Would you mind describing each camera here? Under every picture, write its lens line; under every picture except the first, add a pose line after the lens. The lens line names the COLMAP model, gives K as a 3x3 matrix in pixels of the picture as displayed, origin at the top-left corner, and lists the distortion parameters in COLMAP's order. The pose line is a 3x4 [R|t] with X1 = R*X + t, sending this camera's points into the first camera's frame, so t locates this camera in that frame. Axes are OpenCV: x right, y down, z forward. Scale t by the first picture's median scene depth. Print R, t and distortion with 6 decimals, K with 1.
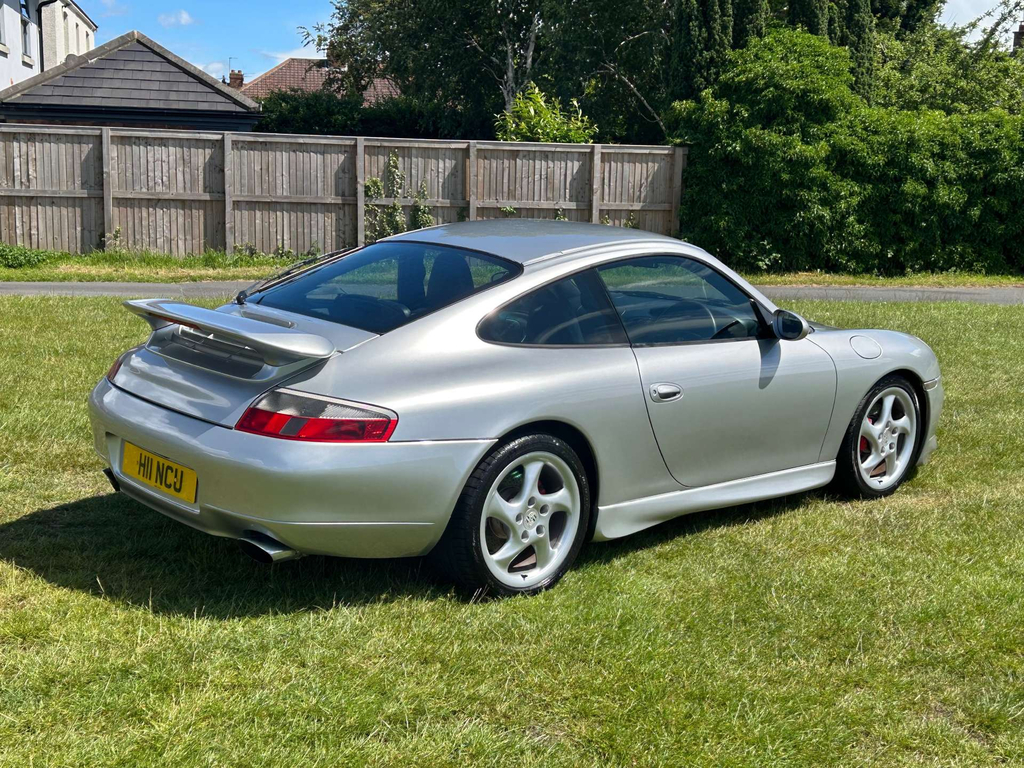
lens RADIAL K [[1168.0, 0, 512.0], [0, 1168.0, 384.0], [0, 0, 1]] dist [0.058545, -0.146511]
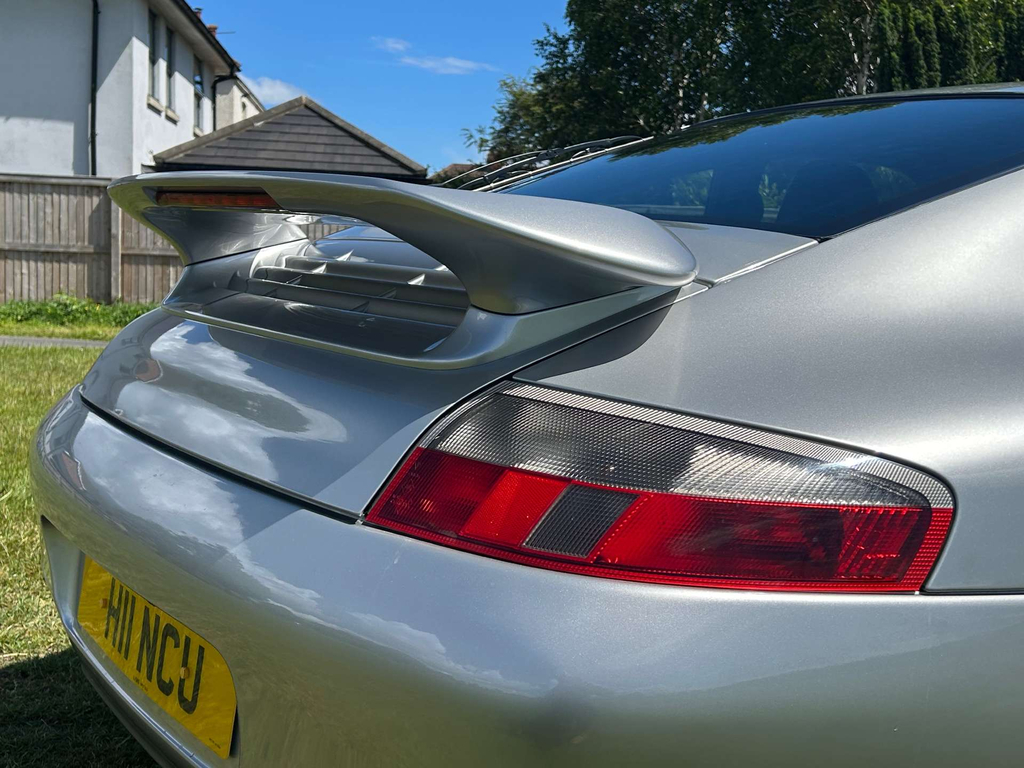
lens RADIAL K [[1115.5, 0, 530.5], [0, 1115.5, 383.2], [0, 0, 1]] dist [0.026190, -0.024530]
pose [[0.993798, 0.017920, -0.109745, -0.031786], [-0.026559, 0.996618, -0.077769, 0.004703], [0.107980, 0.080202, 0.990913, 0.139562]]
